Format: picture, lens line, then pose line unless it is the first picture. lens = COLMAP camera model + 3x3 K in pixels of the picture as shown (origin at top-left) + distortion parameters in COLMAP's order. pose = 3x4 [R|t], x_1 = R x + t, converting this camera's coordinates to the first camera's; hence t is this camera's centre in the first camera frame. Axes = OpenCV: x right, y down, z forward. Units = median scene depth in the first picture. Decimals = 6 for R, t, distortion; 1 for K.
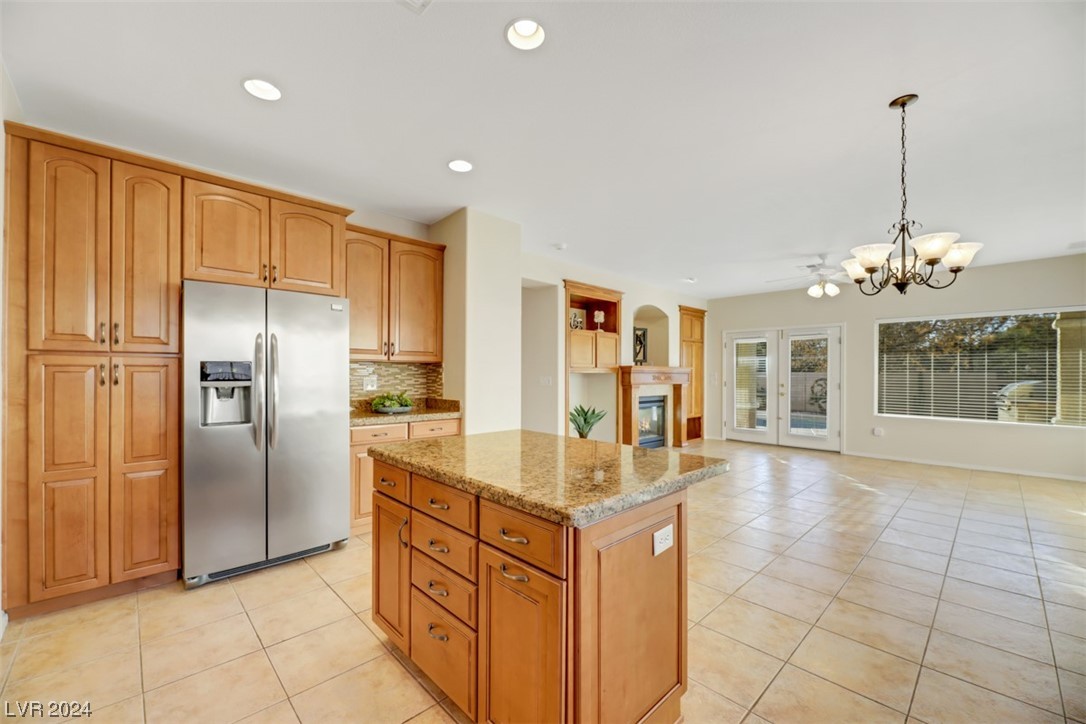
lens RADIAL K [[435.1, 0, 534.7], [0, 435.1, 372.4], [0, 0, 1]] dist [0.000457, -0.004056]
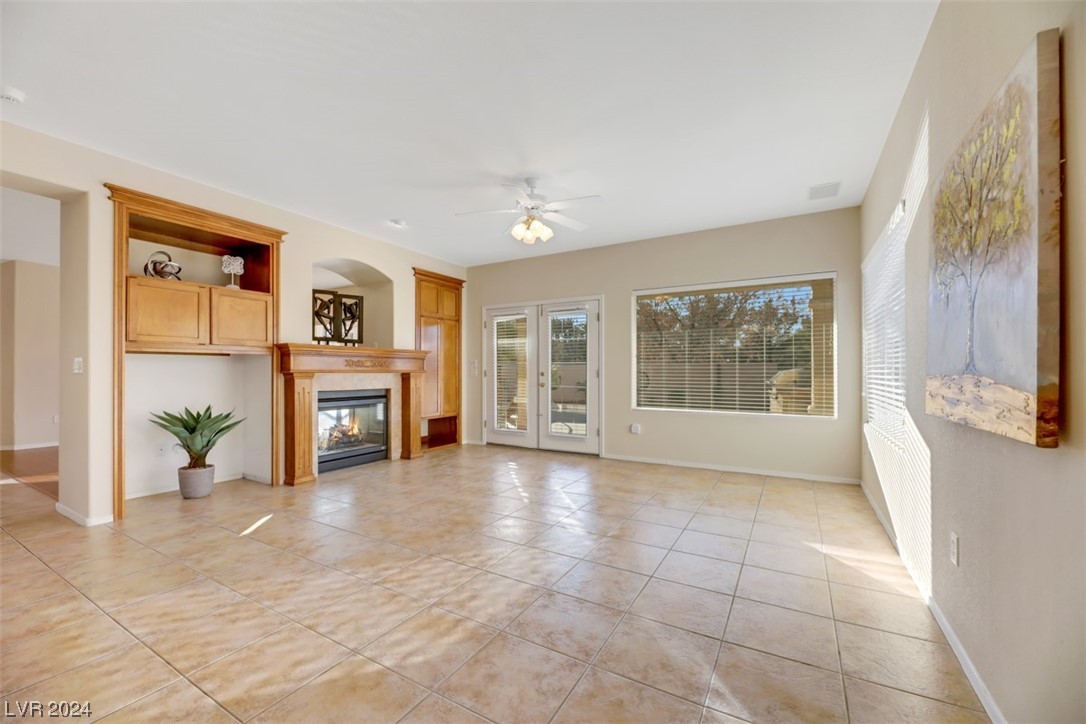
lens RADIAL K [[437.1, 0, 535.9], [0, 437.1, 366.9], [0, 0, 1]] dist [0.000185, -0.003508]
pose [[0.960694, -0.002342, 0.277600, 0.365477], [0.004348, 0.999969, -0.006613, 0.024049], [-0.277576, 0.007560, 0.960674, 0.251053]]
